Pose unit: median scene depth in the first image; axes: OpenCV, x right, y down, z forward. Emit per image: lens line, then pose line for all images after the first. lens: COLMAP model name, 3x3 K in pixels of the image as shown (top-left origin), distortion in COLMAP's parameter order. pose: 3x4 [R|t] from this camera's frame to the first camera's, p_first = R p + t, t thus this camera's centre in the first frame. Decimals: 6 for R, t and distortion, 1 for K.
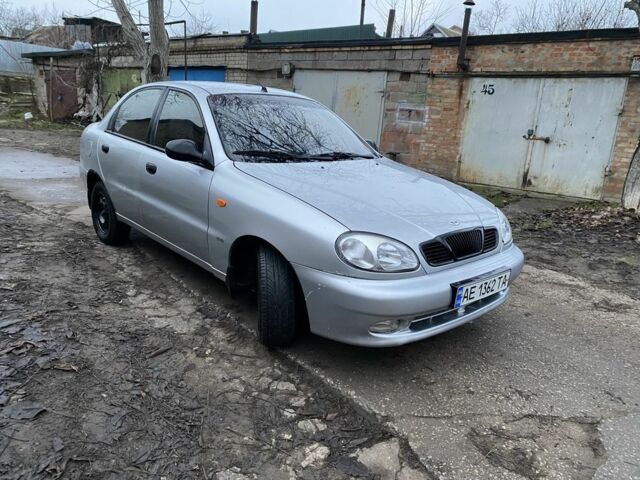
lens RADIAL K [[486.4, 0, 320.0], [0, 486.4, 240.0], [0, 0, 1]] dist [0.011553, -0.004687]
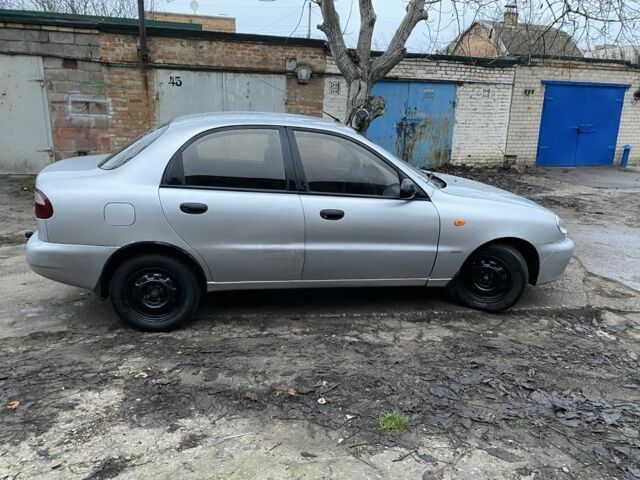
lens RADIAL K [[488.0, 0, 322.0], [0, 488.0, 242.1], [0, 0, 1]] dist [0.031983, -0.027370]
pose [[0.530485, -0.275420, 0.801704, -0.434489], [0.220324, 0.958041, 0.183341, -0.103835], [-0.818562, 0.079375, 0.568908, 0.174595]]
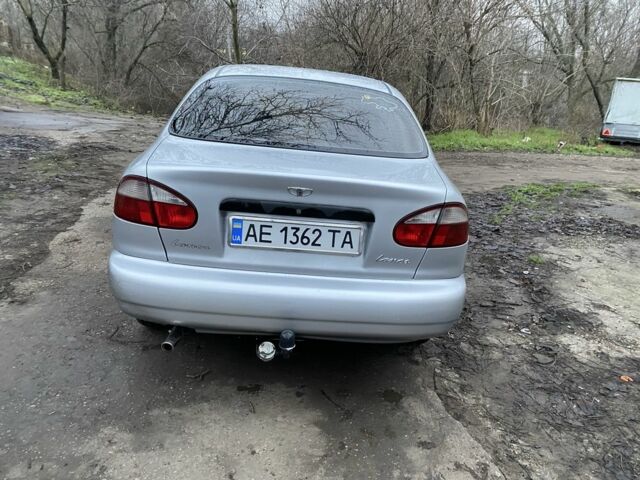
lens RADIAL K [[488.0, 0, 322.0], [0, 488.0, 242.1], [0, 0, 1]] dist [0.031983, -0.027370]
pose [[-0.759780, -0.312632, 0.570084, -0.338096], [0.044165, 0.849967, 0.524981, -0.221674], [-0.648678, 0.424048, -0.631980, 0.712863]]
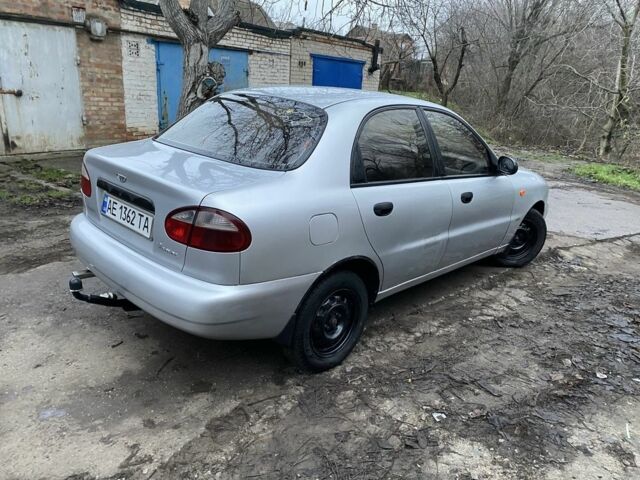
lens RADIAL K [[488.0, 0, 322.0], [0, 488.0, 242.1], [0, 0, 1]] dist [0.031983, -0.027370]
pose [[-0.059936, -0.368531, 0.927681, -0.468905], [0.191906, 0.907761, 0.373017, -0.179548], [-0.979581, 0.200385, 0.016316, 0.480391]]
